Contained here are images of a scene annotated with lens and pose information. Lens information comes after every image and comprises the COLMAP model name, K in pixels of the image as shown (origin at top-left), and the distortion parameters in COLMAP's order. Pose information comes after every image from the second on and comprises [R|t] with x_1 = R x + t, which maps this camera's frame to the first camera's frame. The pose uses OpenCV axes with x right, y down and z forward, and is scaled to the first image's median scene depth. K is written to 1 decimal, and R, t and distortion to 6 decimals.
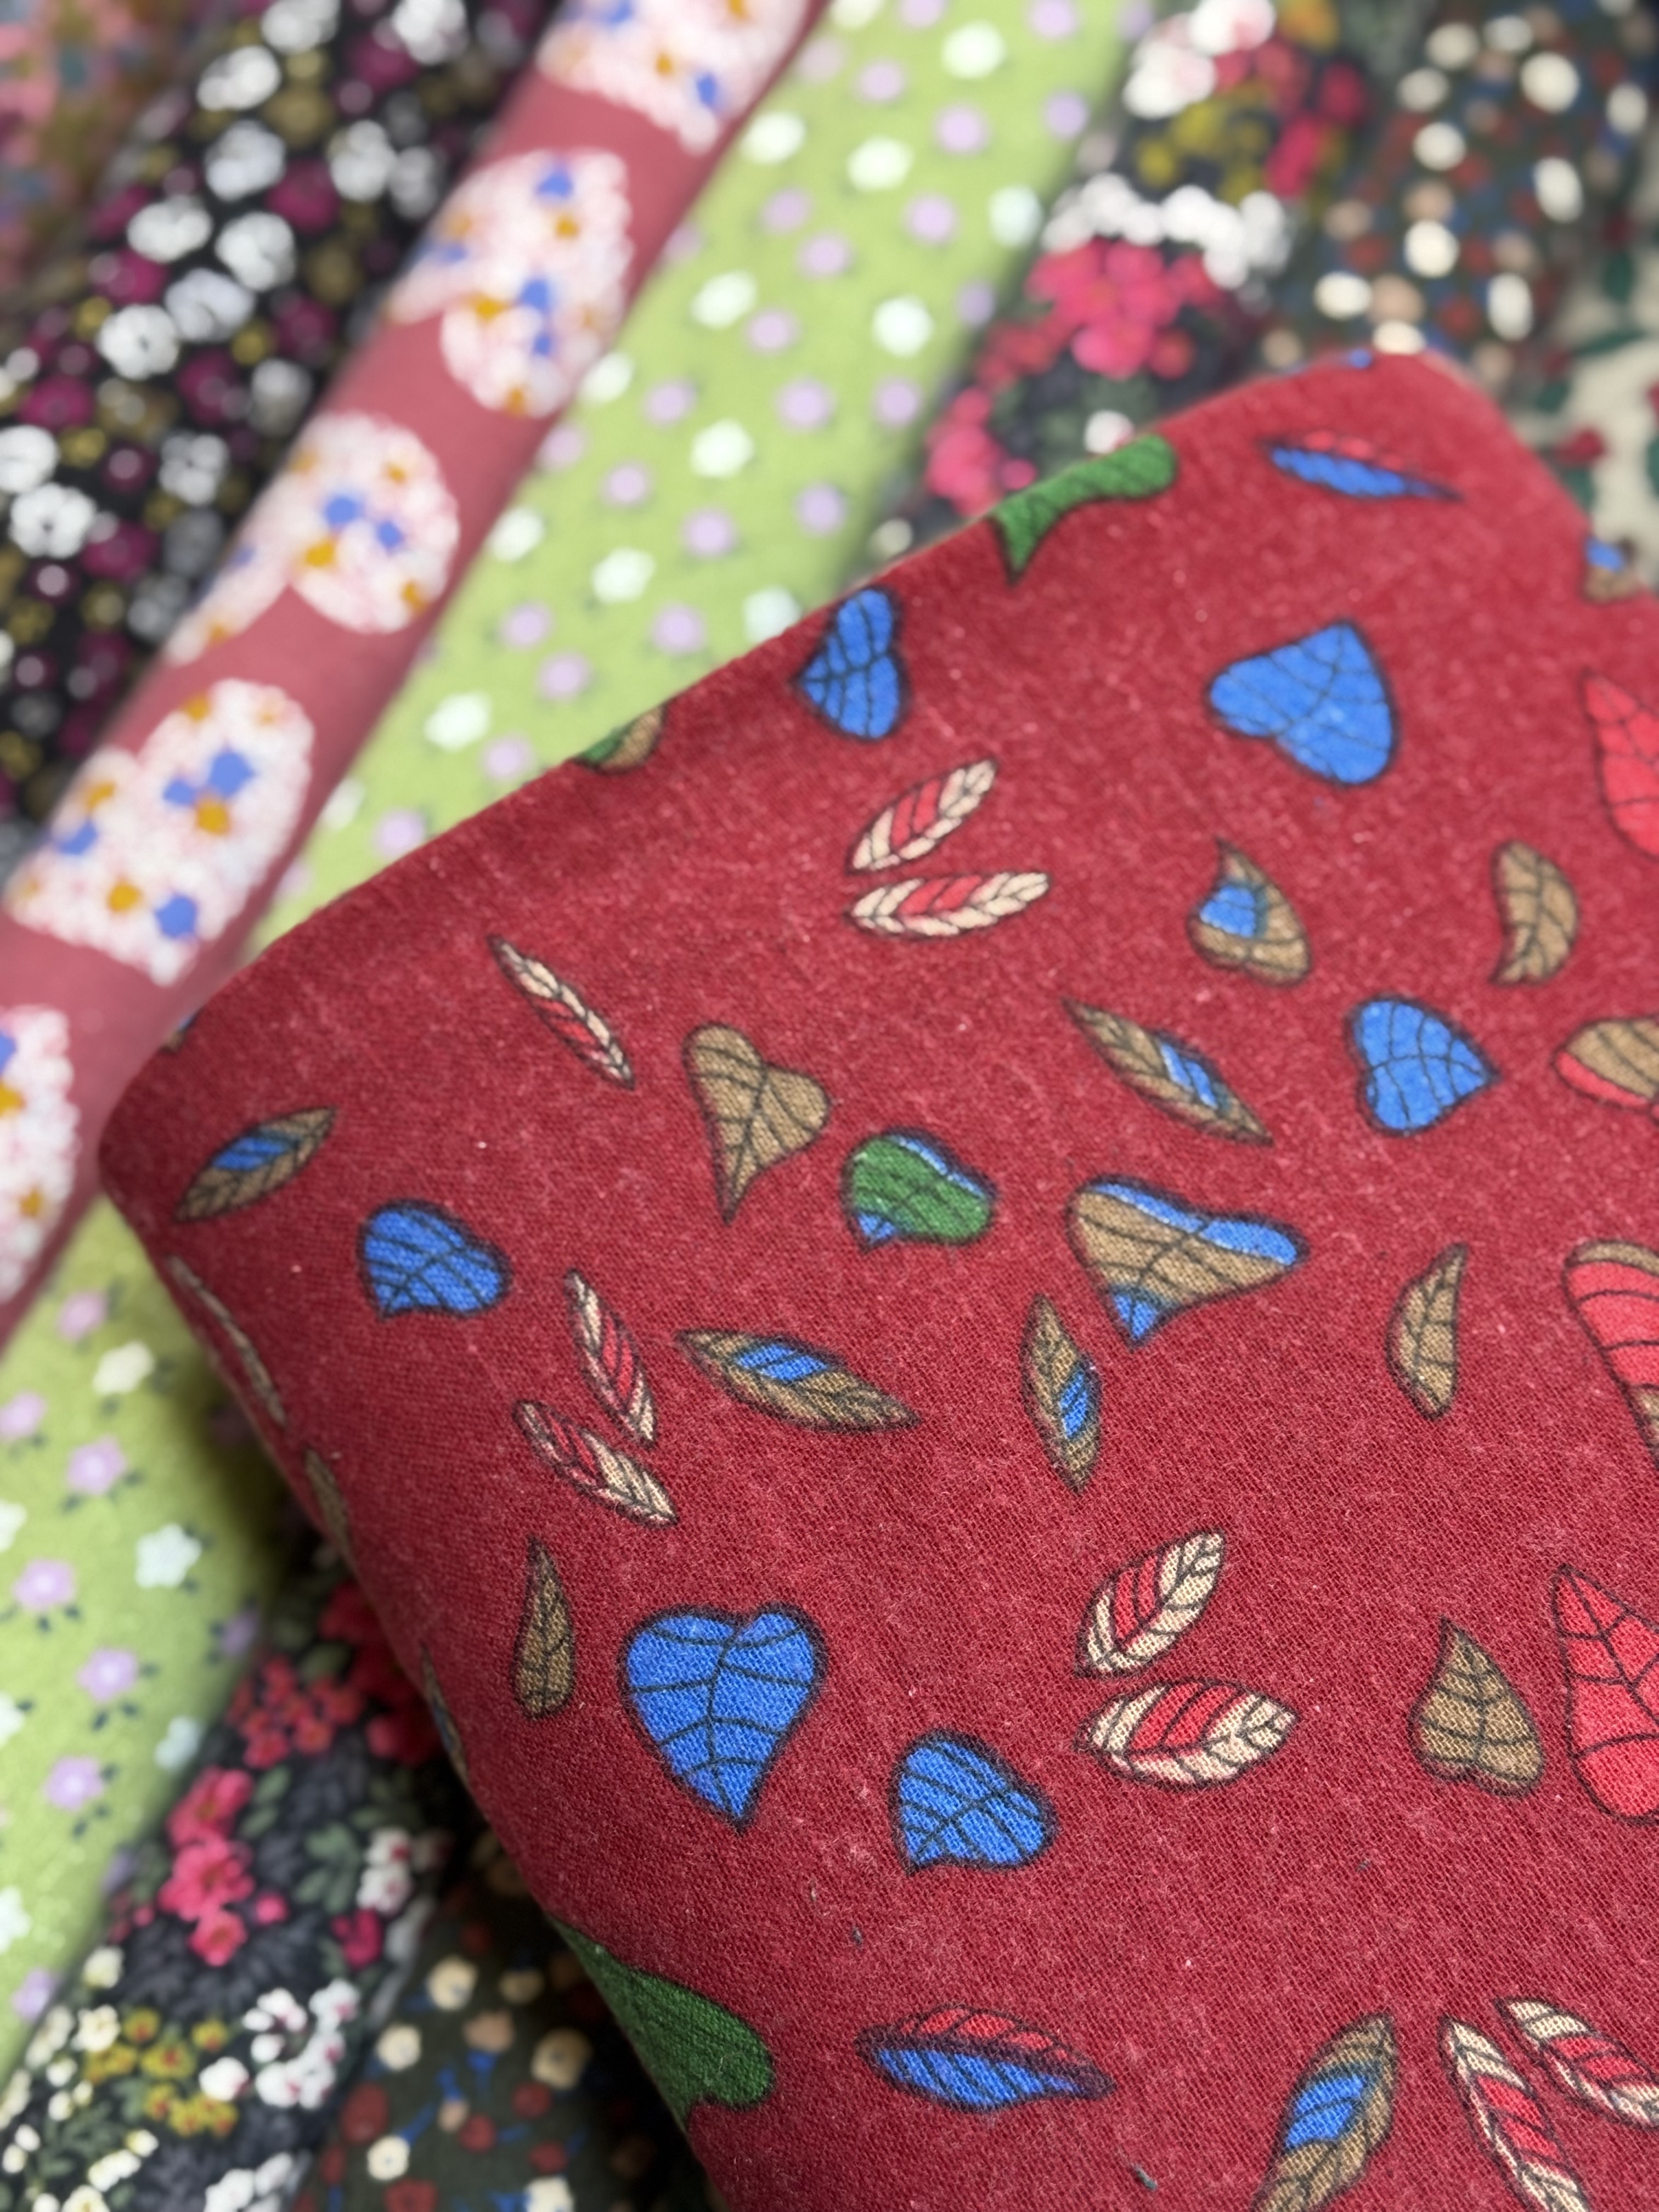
lens RADIAL K [[3095.3, 0, 829.5], [0, 3095.3, 1106.0], [0, 0, 1]] dist [-0.017443, -0.010375]
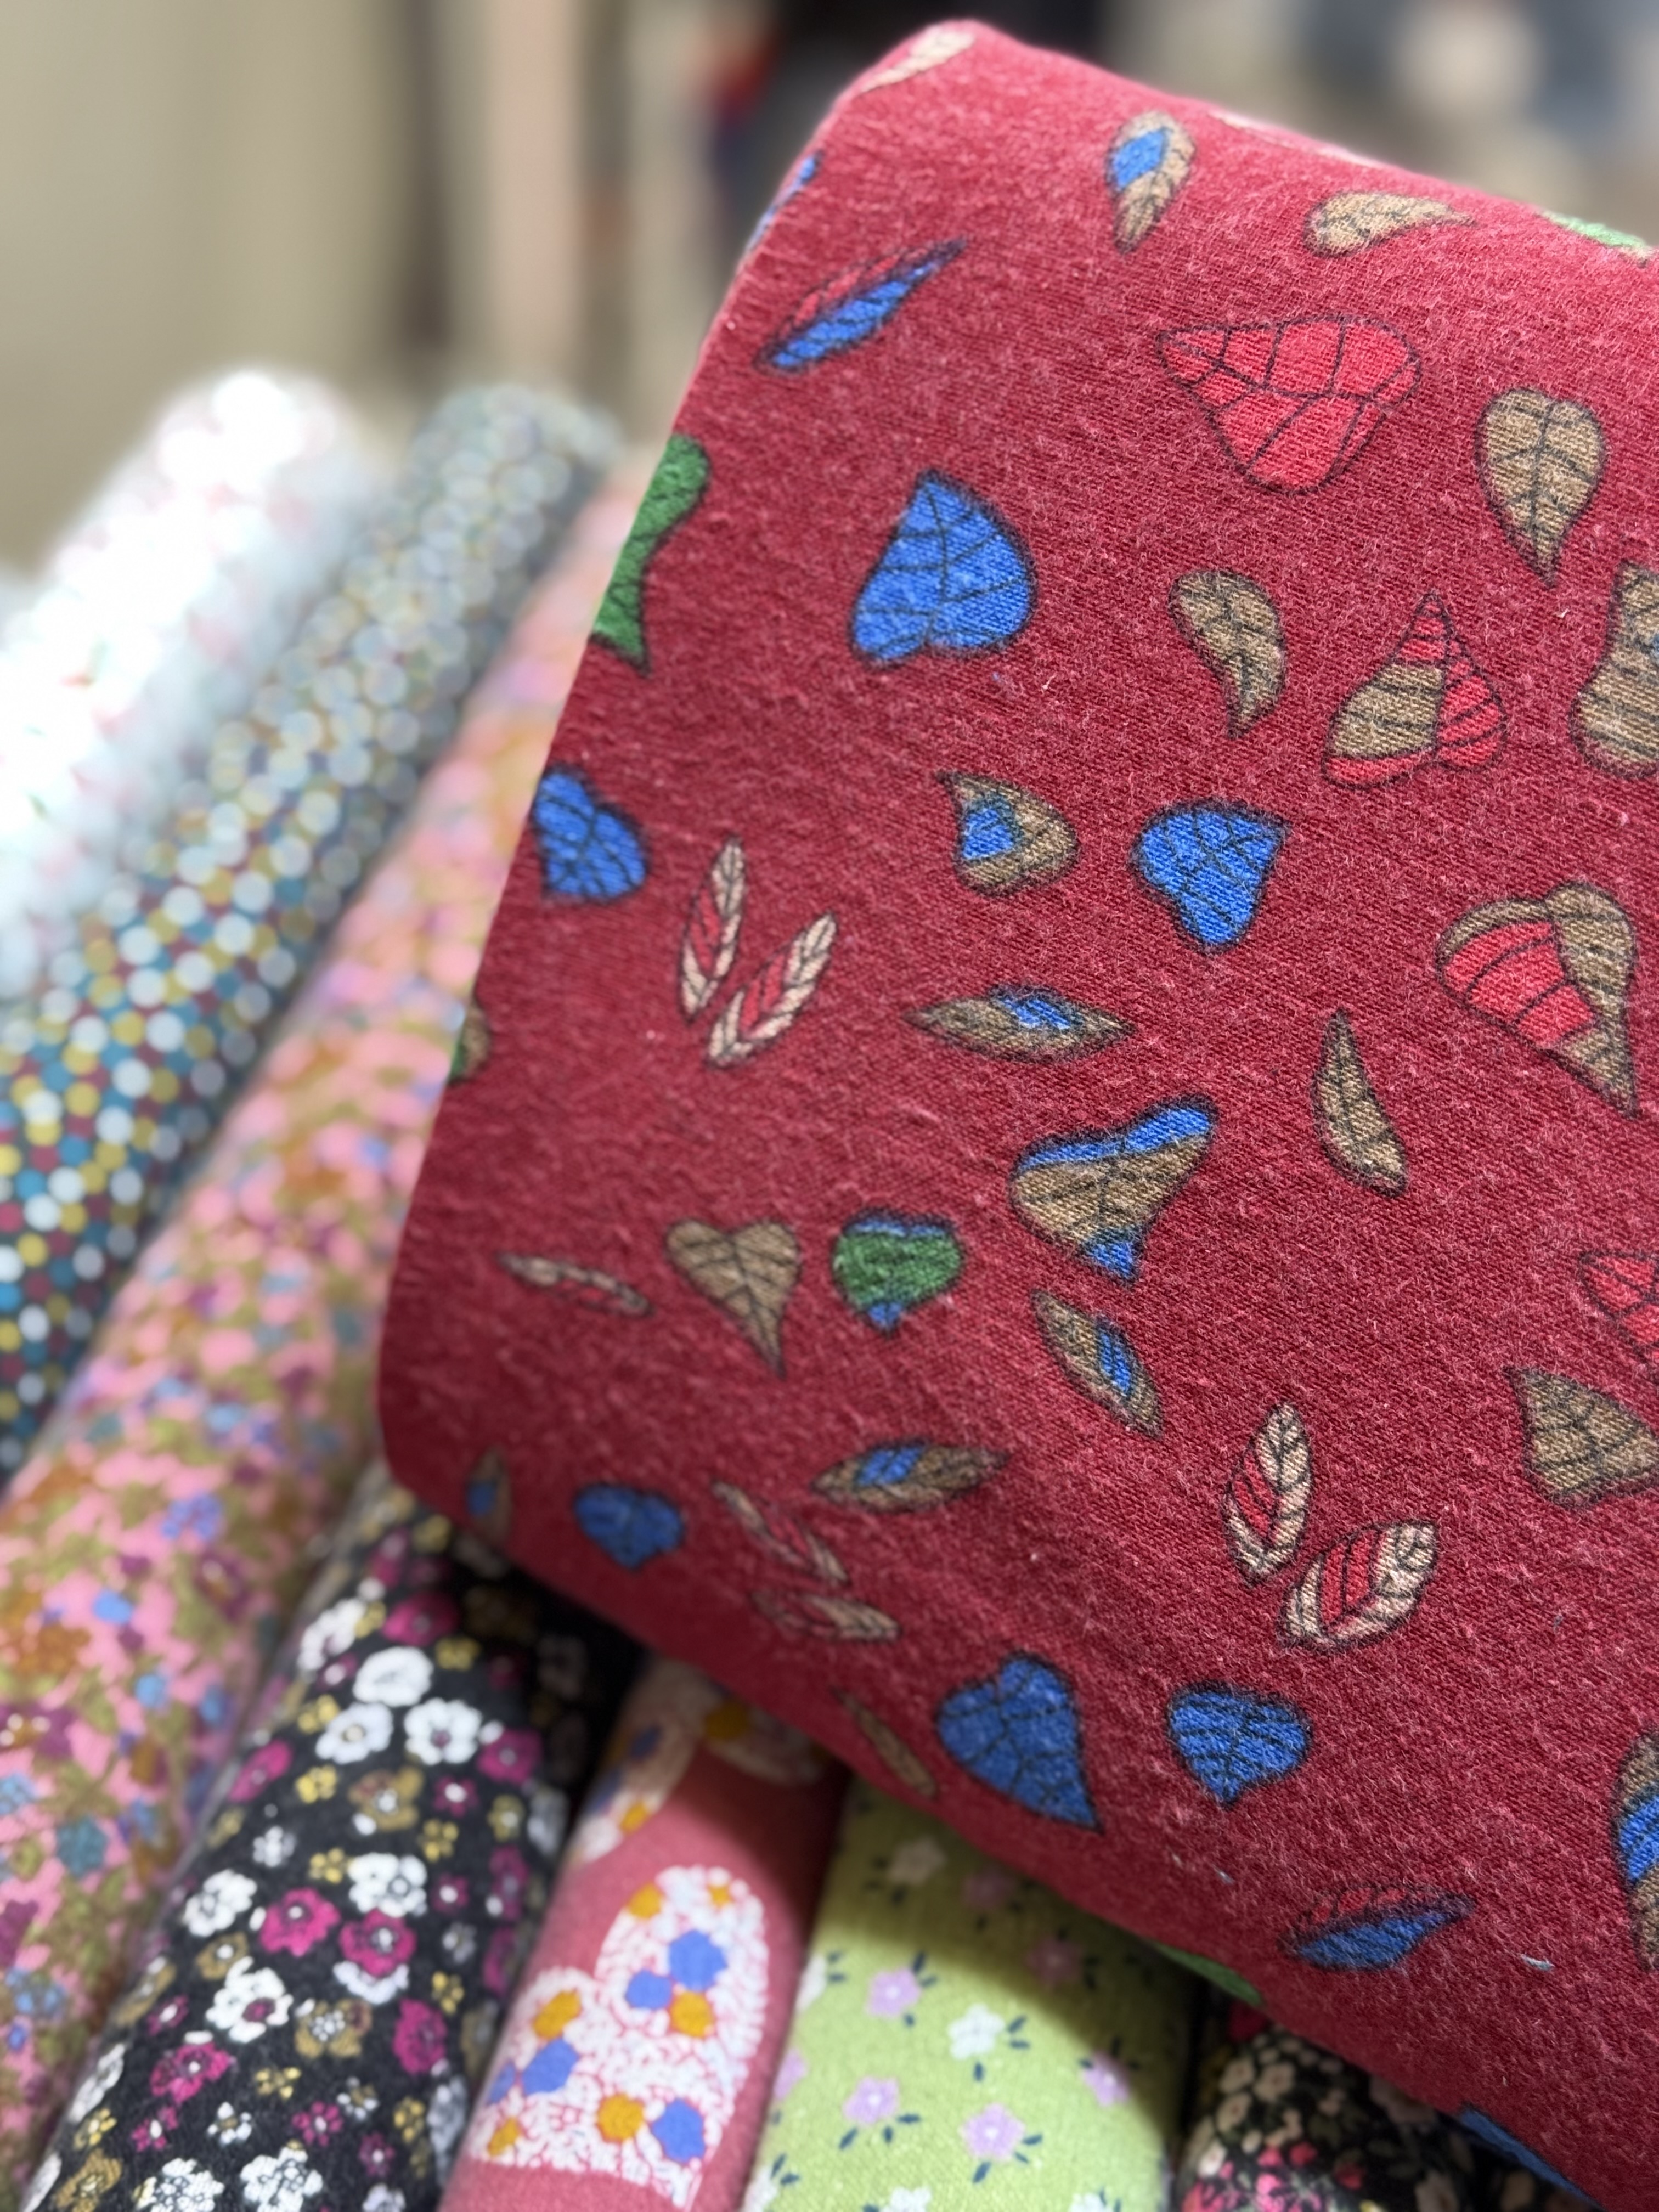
lens RADIAL K [[3088.9, 0, 829.5], [0, 3088.9, 1106.0], [0, 0, 1]] dist [0.016706, 0.011327]
pose [[0.719862, -0.535687, -0.441405, 0.507972], [0.639200, 0.759510, 0.120696, -0.155552], [0.270596, -0.369030, 0.889154, 0.068498]]
